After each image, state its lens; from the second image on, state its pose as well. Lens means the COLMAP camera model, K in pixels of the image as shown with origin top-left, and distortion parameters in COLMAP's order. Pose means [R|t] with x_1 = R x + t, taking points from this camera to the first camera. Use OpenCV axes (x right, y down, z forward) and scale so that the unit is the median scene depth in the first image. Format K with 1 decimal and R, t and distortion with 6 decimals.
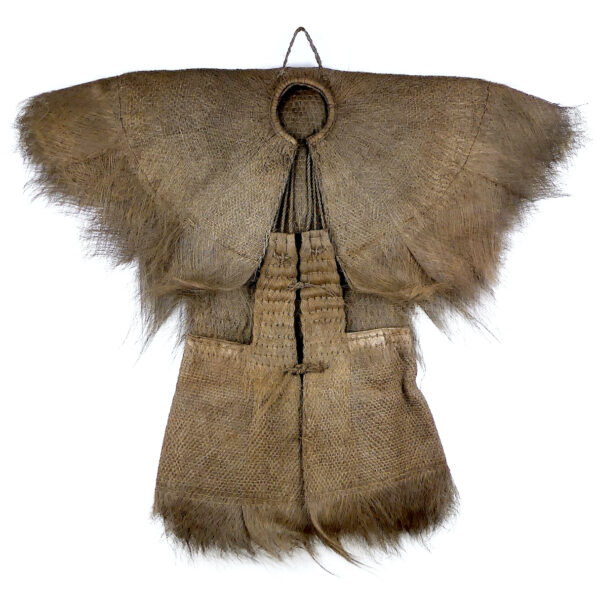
lens RADIAL K [[783.4, 0, 300.1], [0, 783.4, 300.0], [0, 0, 1]] dist [-0.040147, 0.000000]
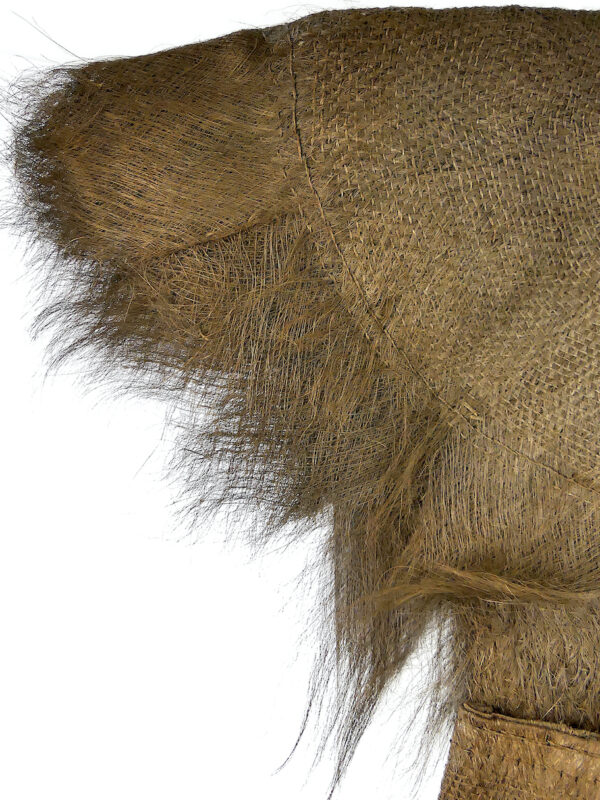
lens RADIAL K [[609.4, 0, 300.5], [0, 609.4, 402.6], [0, 0, 1]] dist [-0.029100, -0.003345]
pose [[0.987433, -0.017404, -0.157077, -0.177649], [-0.004701, 0.990244, -0.139267, -0.062438], [0.157968, 0.138255, 0.977717, 0.706423]]
